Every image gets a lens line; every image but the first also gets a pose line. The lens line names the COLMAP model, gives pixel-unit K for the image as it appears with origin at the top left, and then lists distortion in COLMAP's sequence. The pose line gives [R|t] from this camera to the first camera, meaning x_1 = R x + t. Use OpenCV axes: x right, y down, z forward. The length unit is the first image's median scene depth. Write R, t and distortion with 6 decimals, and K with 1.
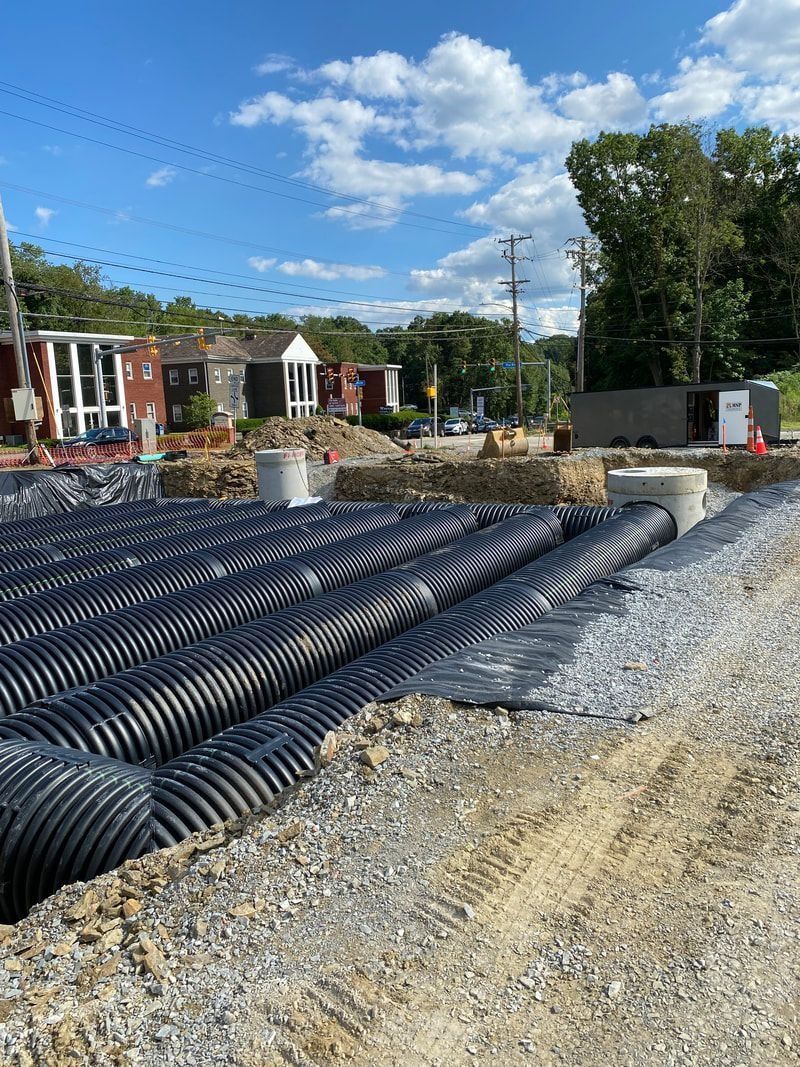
lens RADIAL K [[789.3, 0, 417.7], [0, 789.3, 529.4], [0, 0, 1]] dist [-0.008513, -0.014619]
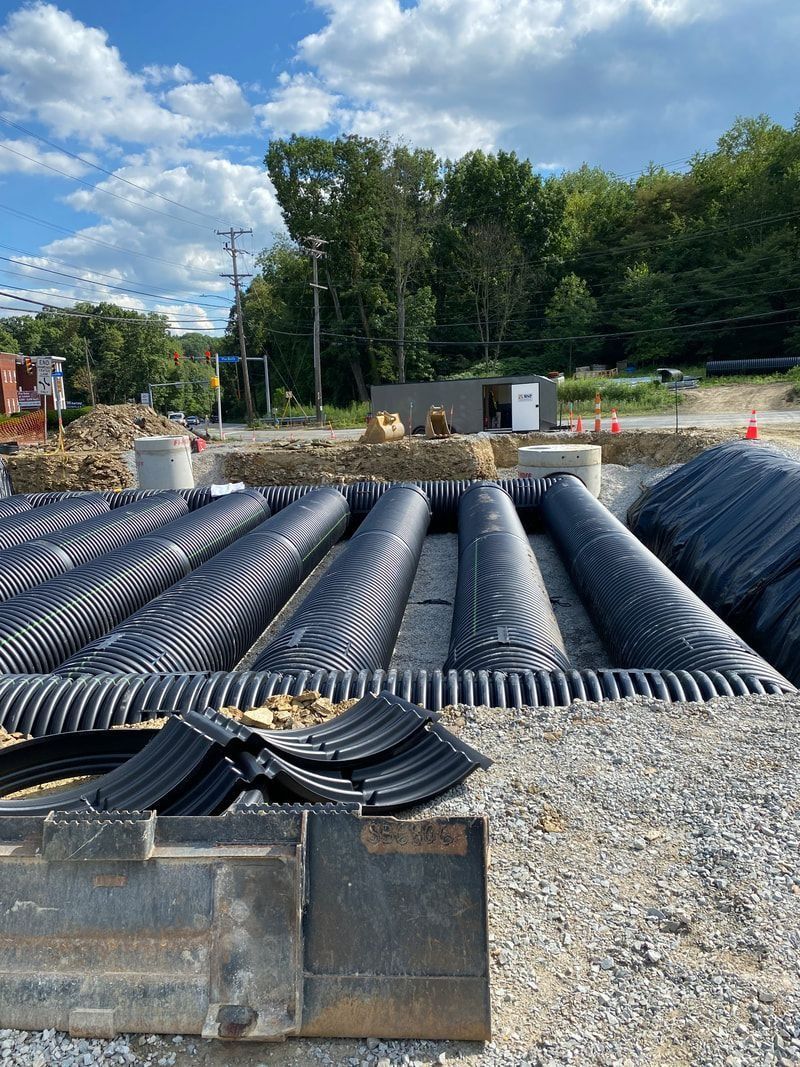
lens RADIAL K [[789.3, 0, 393.1], [0, 789.3, 536.0], [0, 0, 1]] dist [-0.008513, -0.014619]
pose [[0.902255, -0.064526, 0.426347, -0.292879], [0.061782, 0.997884, 0.020280, 0.011655], [-0.426754, 0.008043, 0.904332, 0.041600]]
